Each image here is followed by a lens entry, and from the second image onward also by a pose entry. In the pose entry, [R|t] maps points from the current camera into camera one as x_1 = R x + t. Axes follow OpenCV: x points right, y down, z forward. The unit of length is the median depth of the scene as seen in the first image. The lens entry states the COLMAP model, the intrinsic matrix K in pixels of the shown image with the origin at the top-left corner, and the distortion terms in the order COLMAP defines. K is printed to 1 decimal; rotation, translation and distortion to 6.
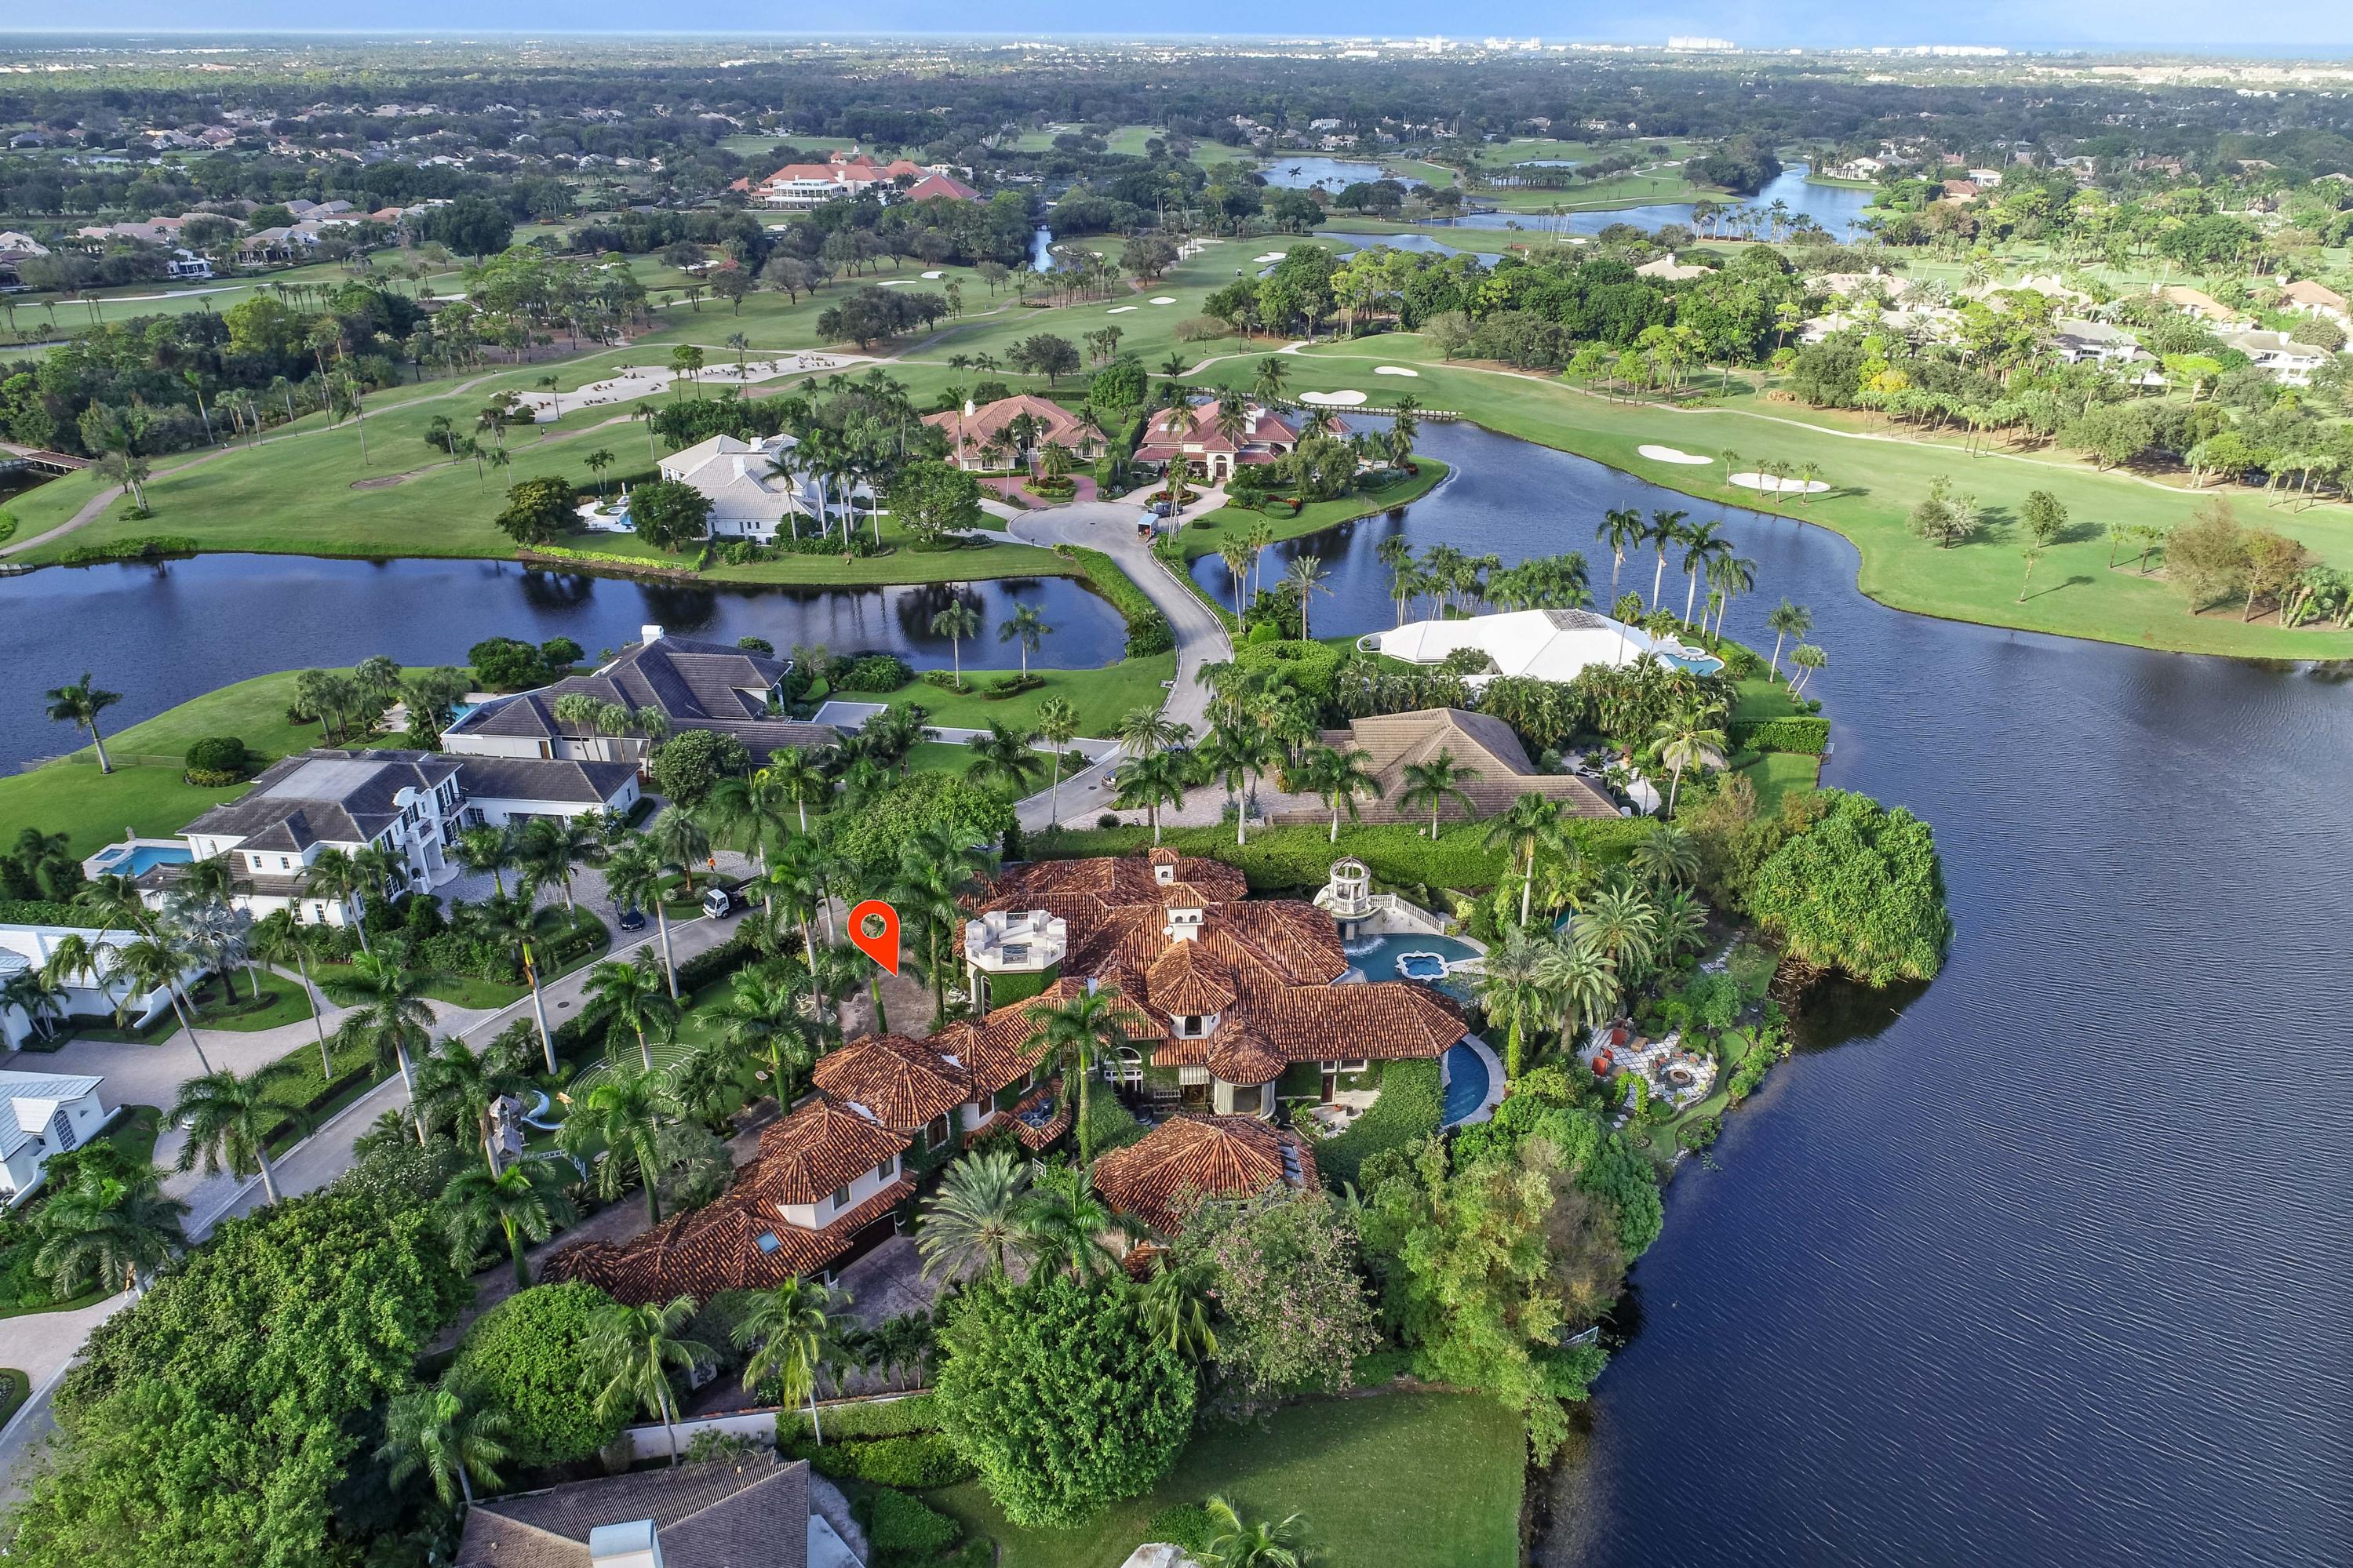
lens RADIAL K [[1564.0, 0, 1177.9], [0, 1564.0, 790.9], [0, 0, 1]] dist [-0.000696, 0.000861]
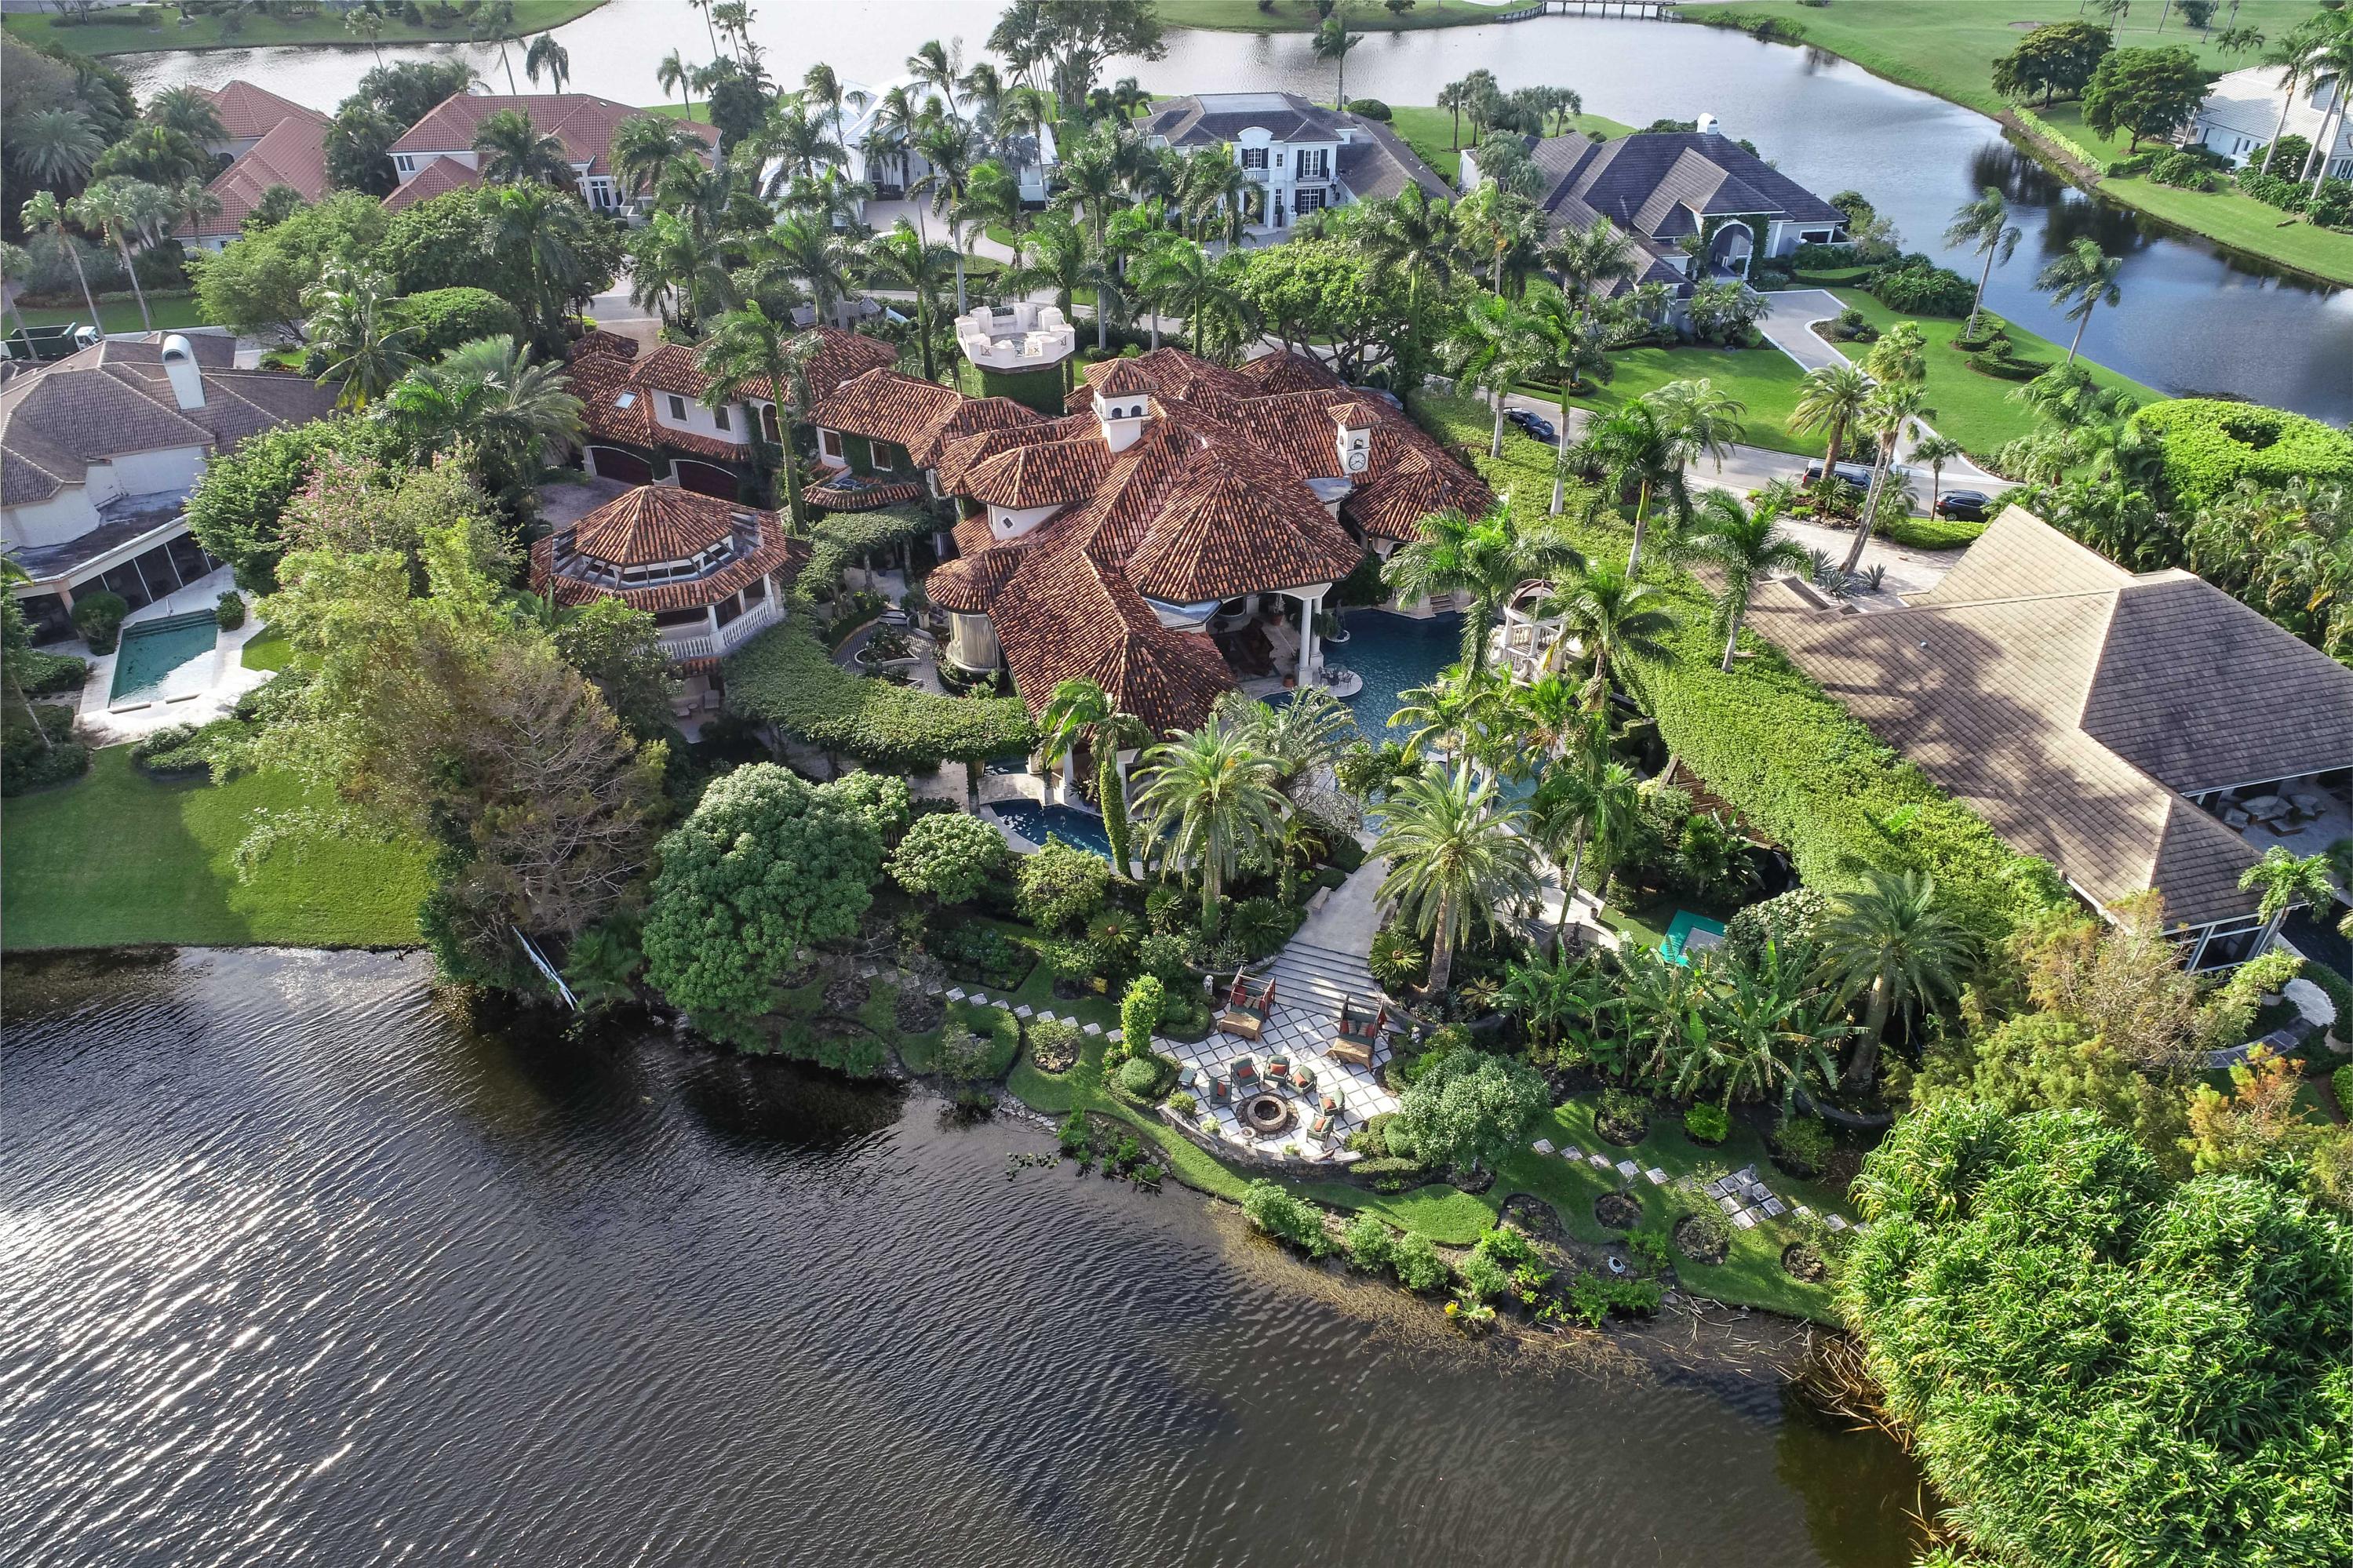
lens RADIAL K [[1564.0, 0, 1179.5], [0, 1564.0, 785.9], [0, 0, 1]] dist [-0.000696, 0.000861]
pose [[0.227873, 0.562715, -0.794623, 0.574346], [-0.420908, 0.792831, 0.440744, -0.093539], [0.878015, 0.234030, 0.417516, 0.658146]]
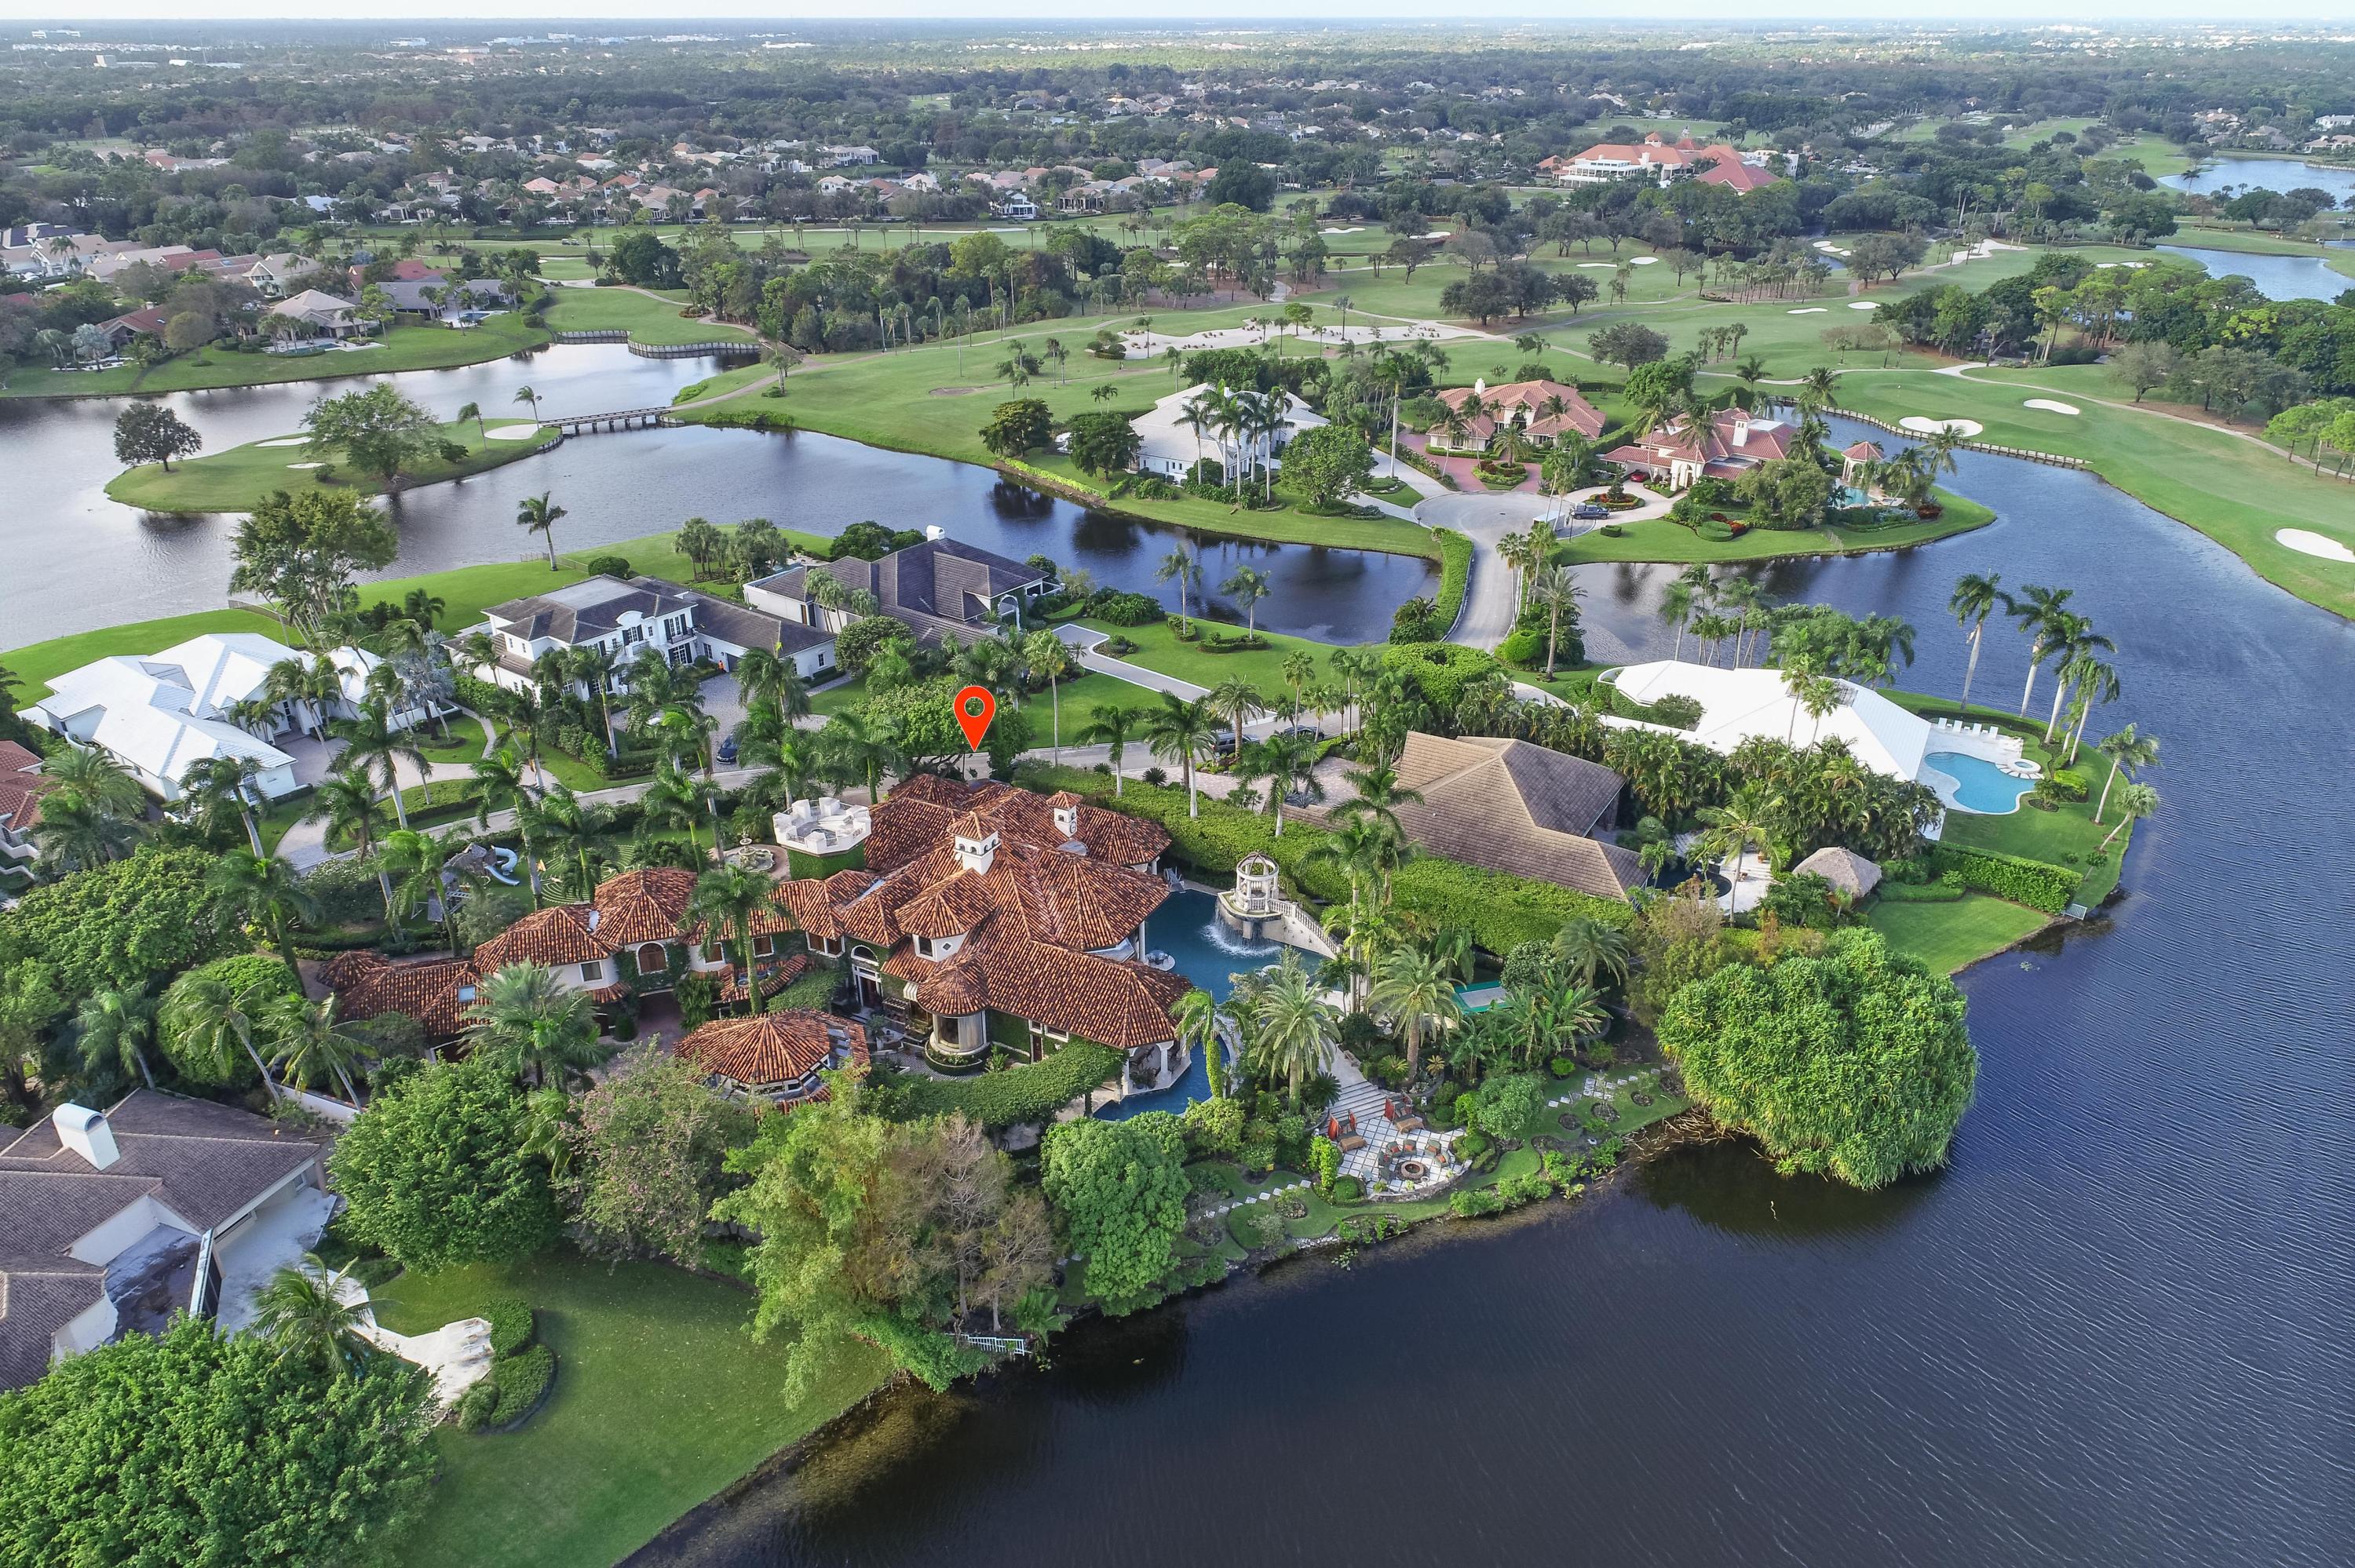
lens RADIAL K [[1565.3, 0, 1174.6], [0, 1565.3, 801.8], [0, 0, 1]] dist [-0.000696, 0.000861]
pose [[0.848172, 0.234753, -0.474863, 0.508919], [-0.228106, 0.970929, 0.072559, -0.045085], [0.478092, 0.046776, 0.877063, 0.139609]]
